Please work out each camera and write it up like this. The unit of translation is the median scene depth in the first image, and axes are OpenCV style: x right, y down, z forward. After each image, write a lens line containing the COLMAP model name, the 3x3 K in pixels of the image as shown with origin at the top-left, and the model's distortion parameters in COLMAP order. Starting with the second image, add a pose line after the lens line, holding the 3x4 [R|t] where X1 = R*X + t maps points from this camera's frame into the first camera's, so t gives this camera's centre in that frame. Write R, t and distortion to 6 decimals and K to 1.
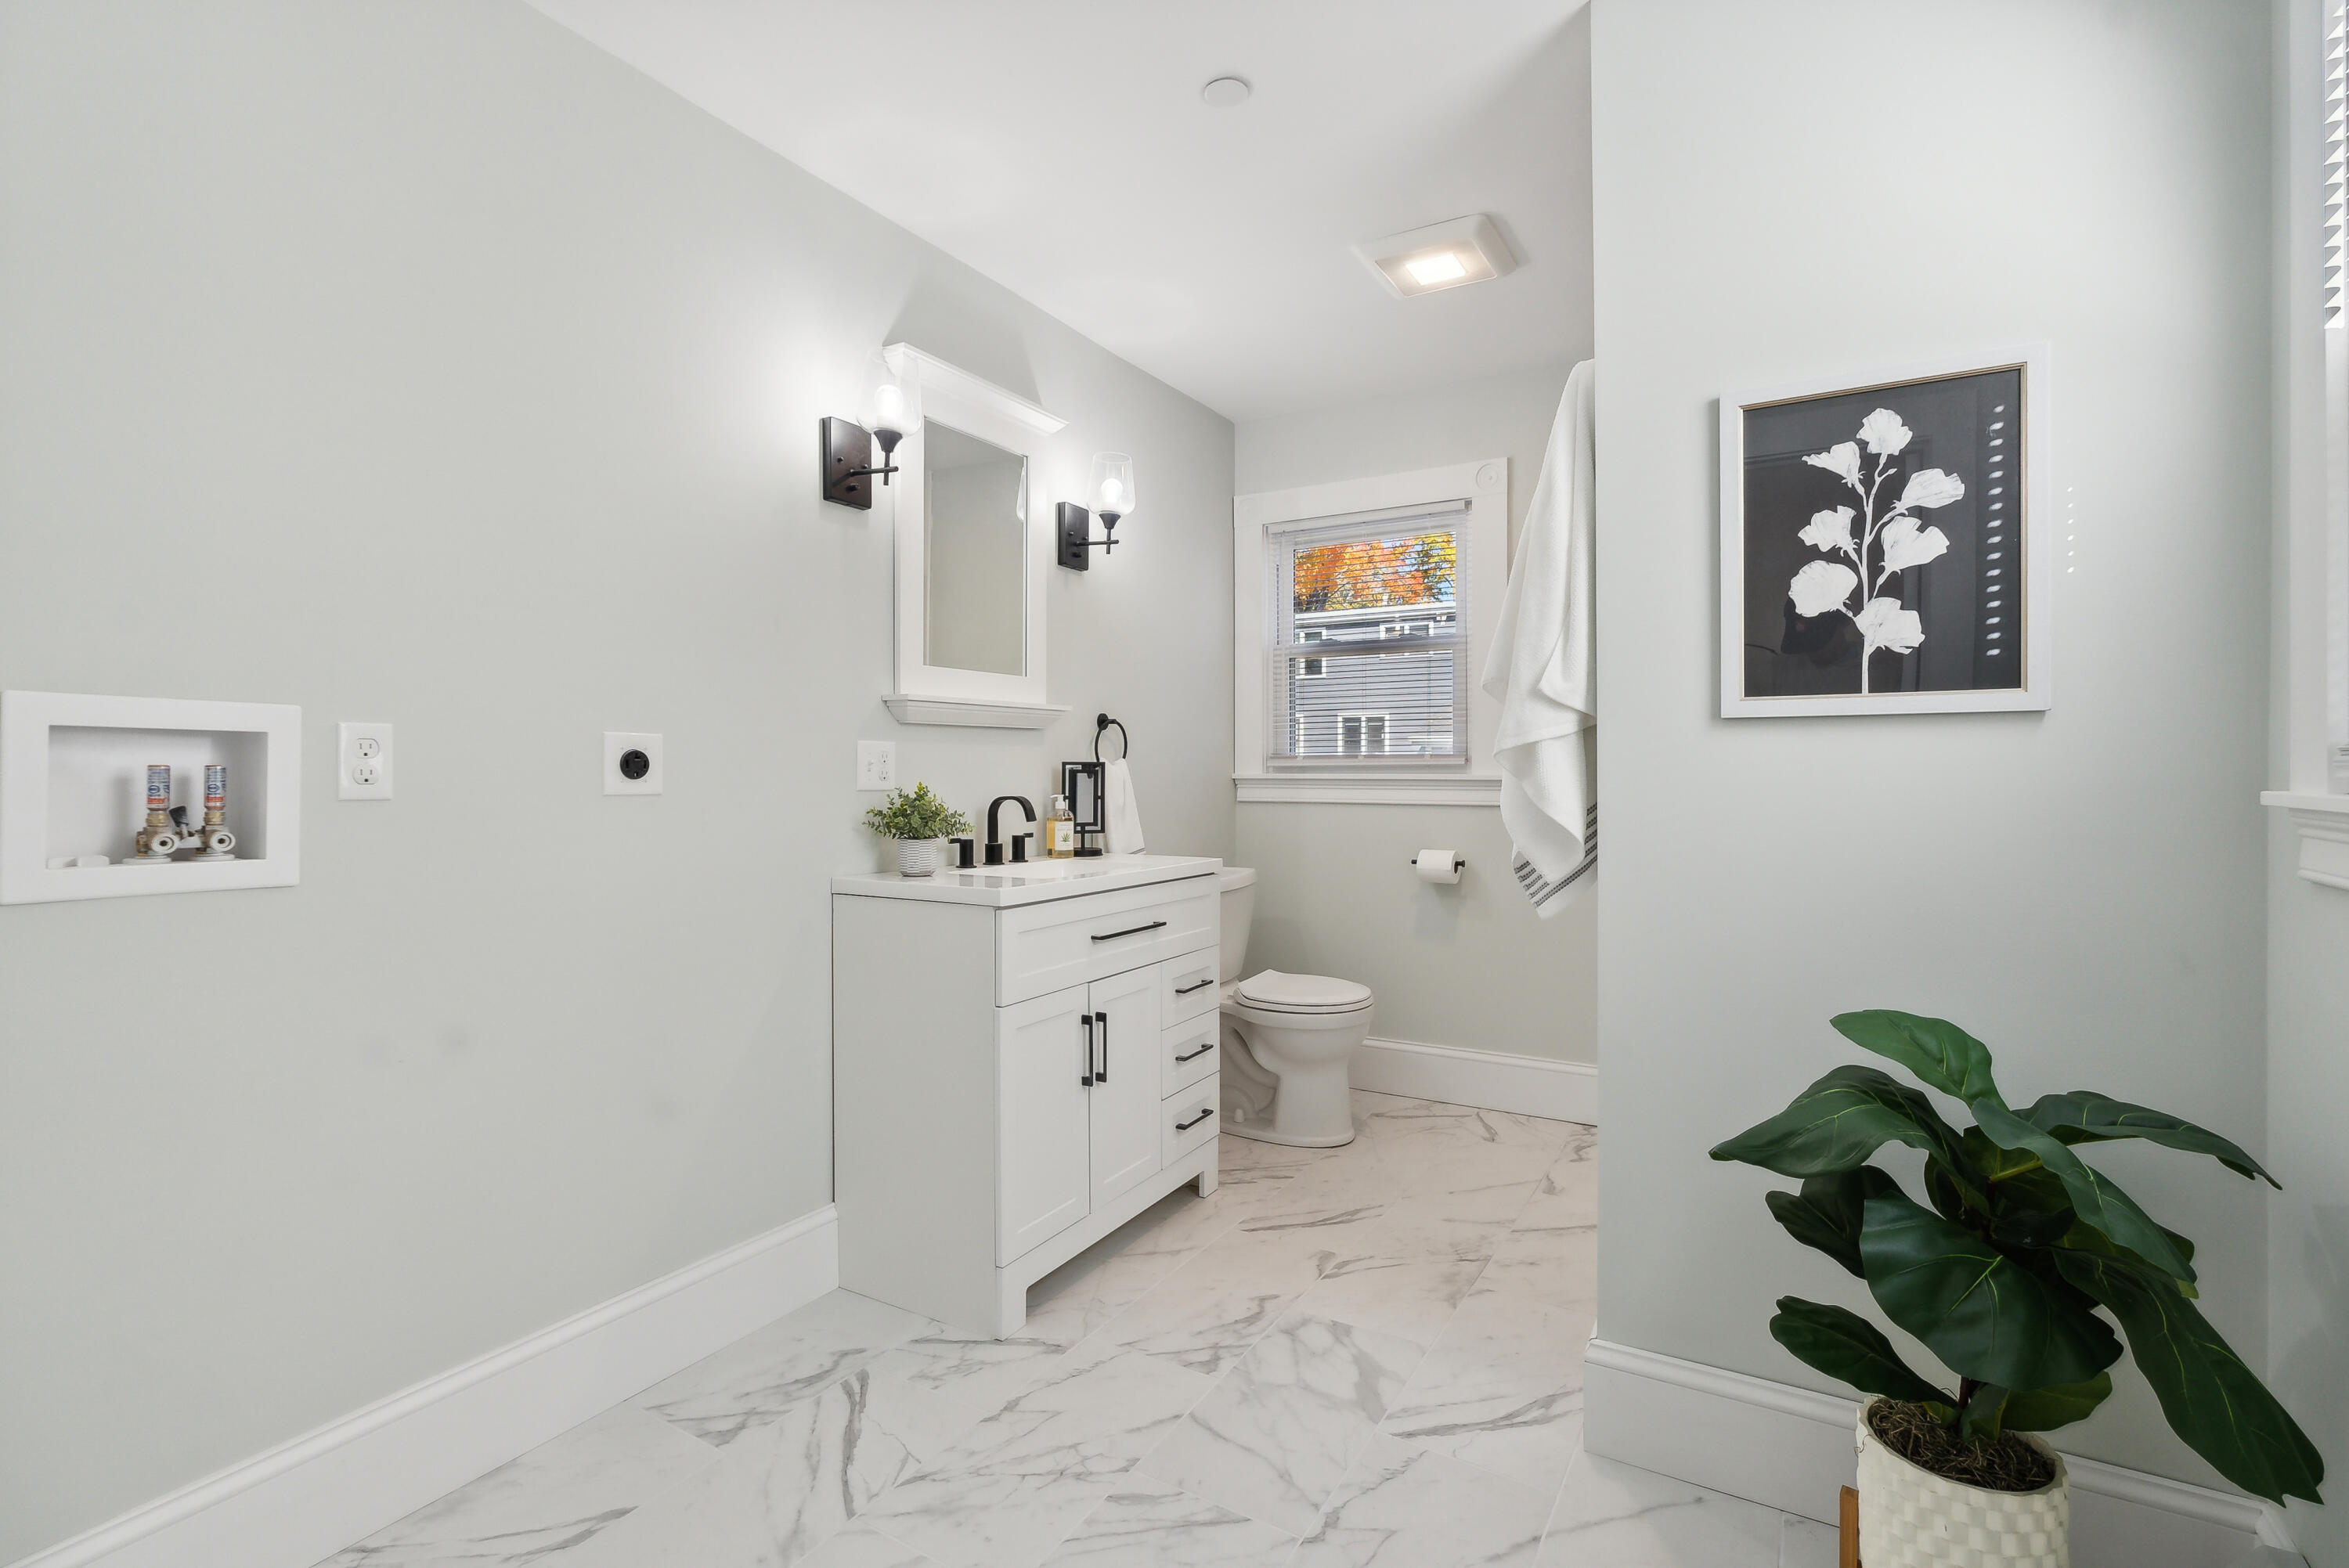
lens RADIAL K [[1077.4, 0, 1171.2], [0, 1077.4, 762.1], [0, 0, 1]] dist [-0.023095, 0.013827]
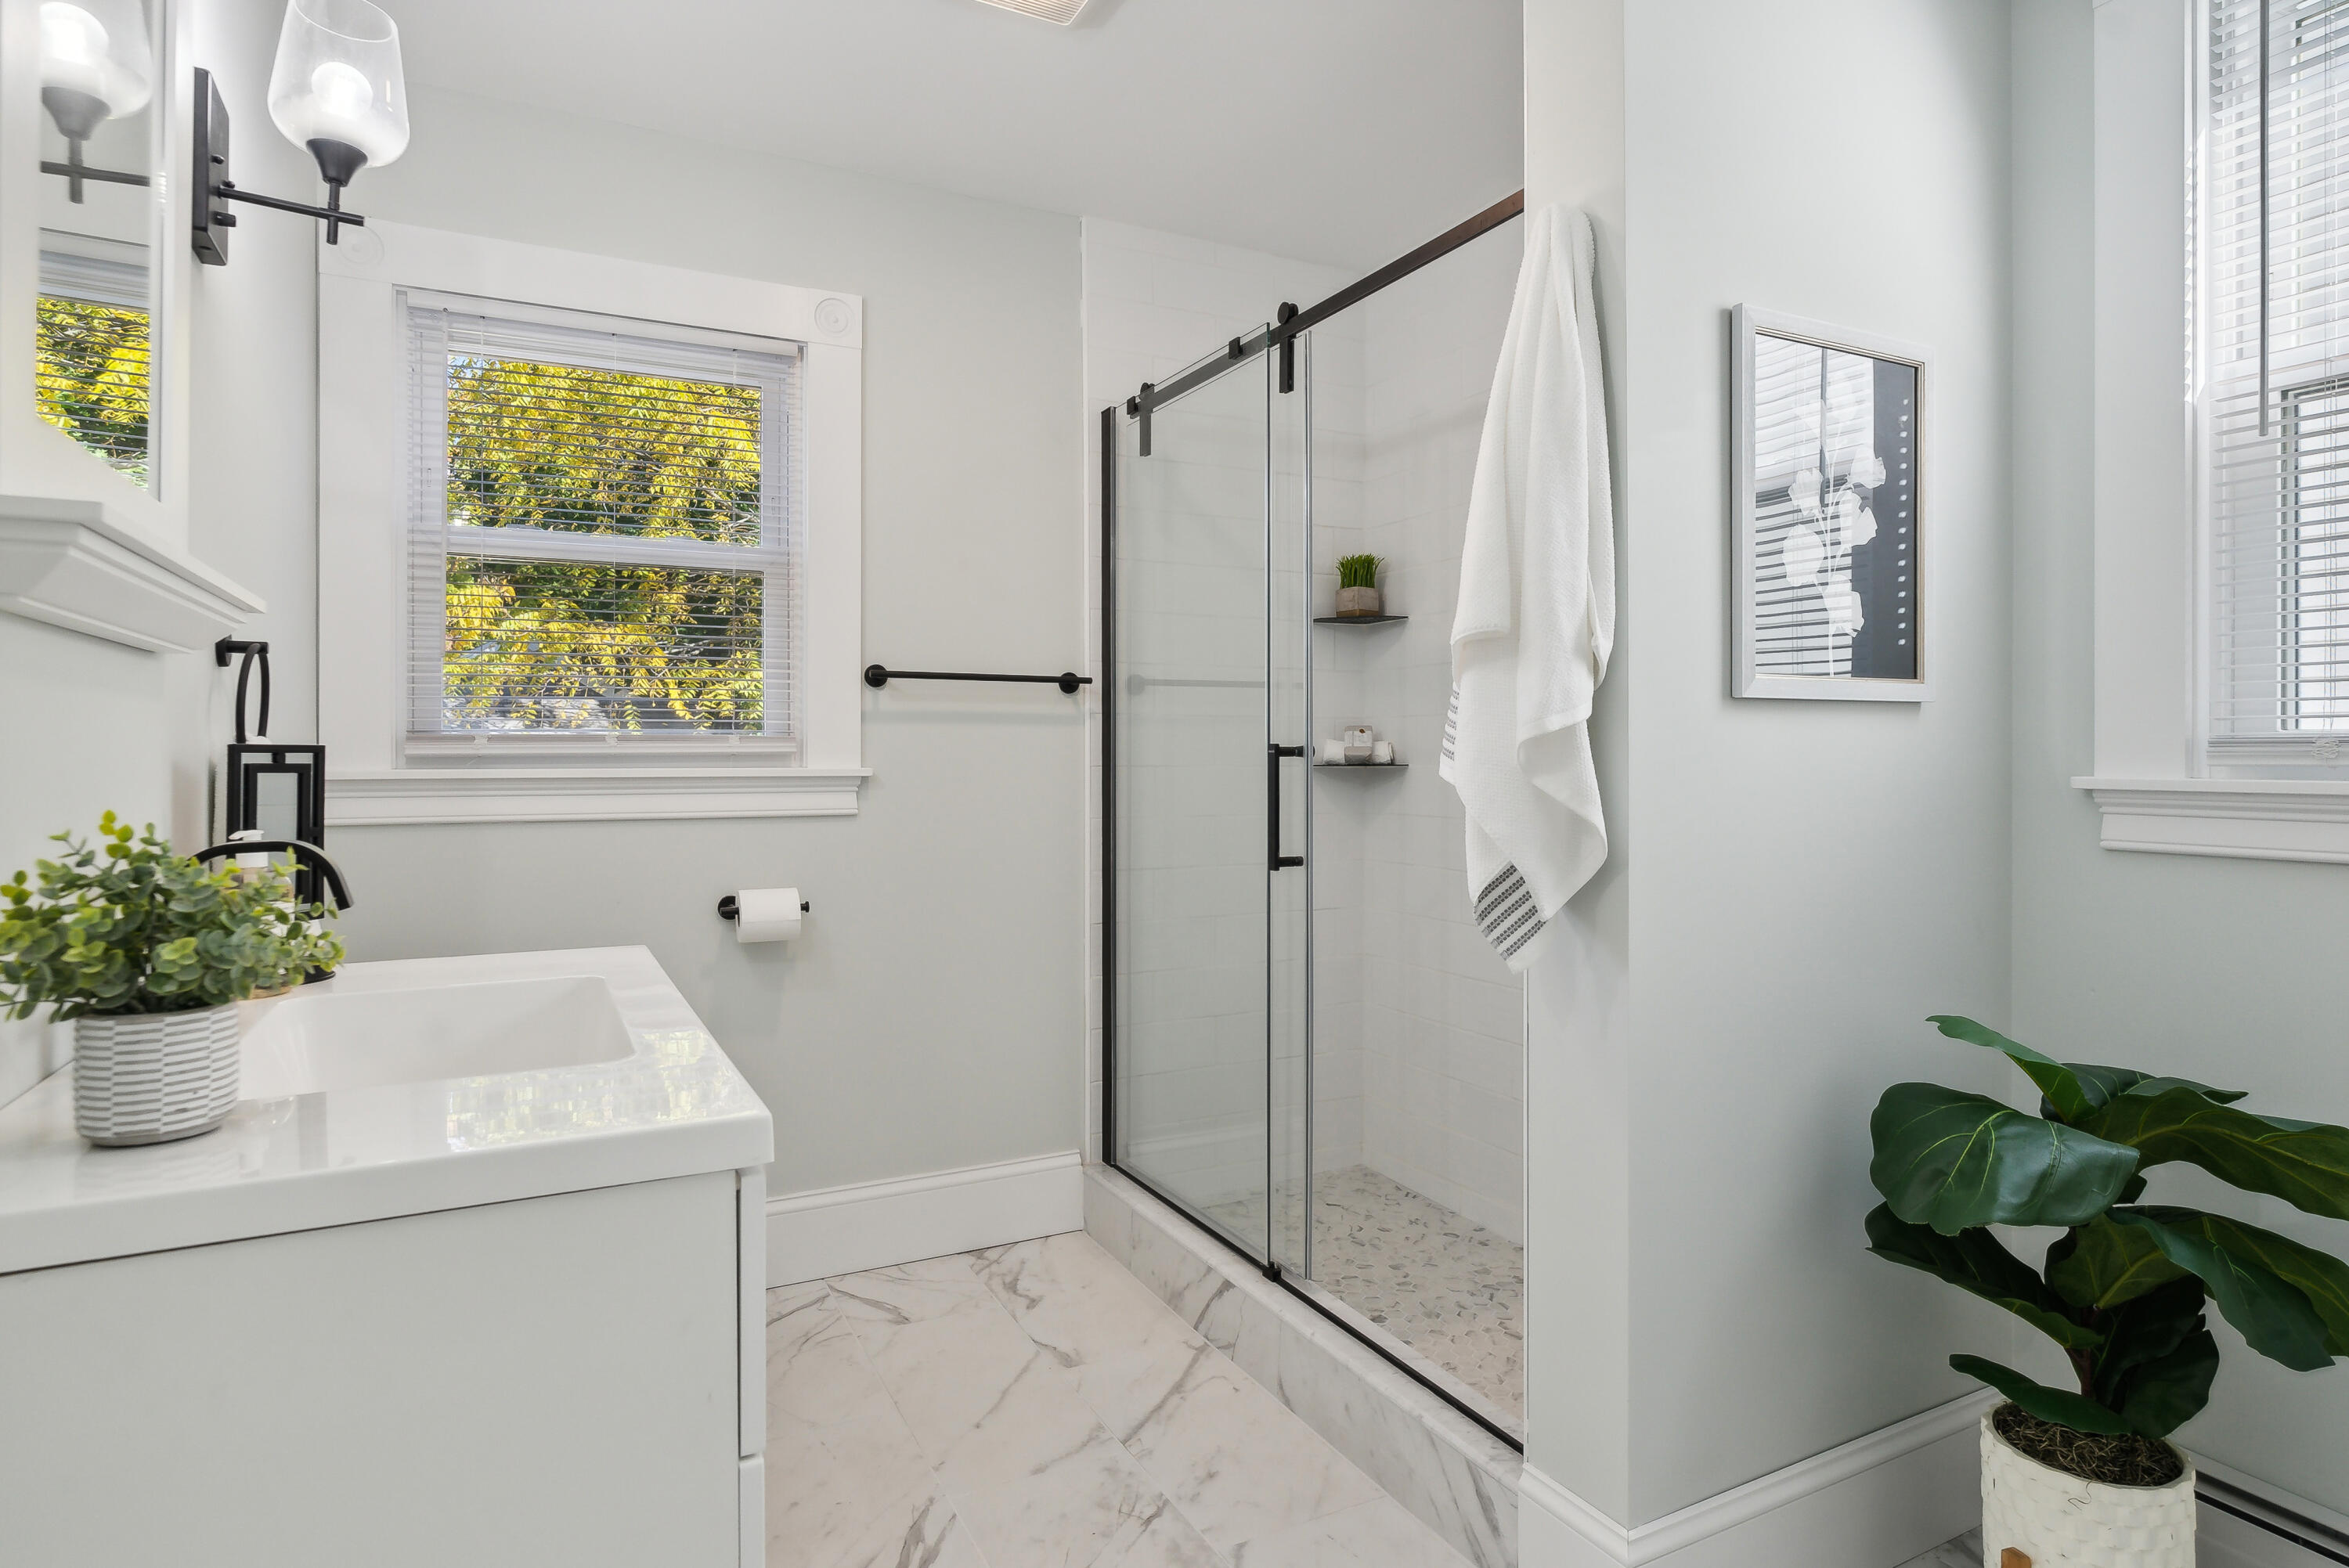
lens RADIAL K [[1290.8, 0, 1175.3], [0, 1290.8, 745.5], [0, 0, 1]] dist [0.002706, 0.001564]
pose [[0.528320, 0.005509, 0.849028, -0.359565], [-0.003031, 0.999985, -0.004602, 0.001198], [-0.849040, -0.000142, 0.528328, 0.540073]]
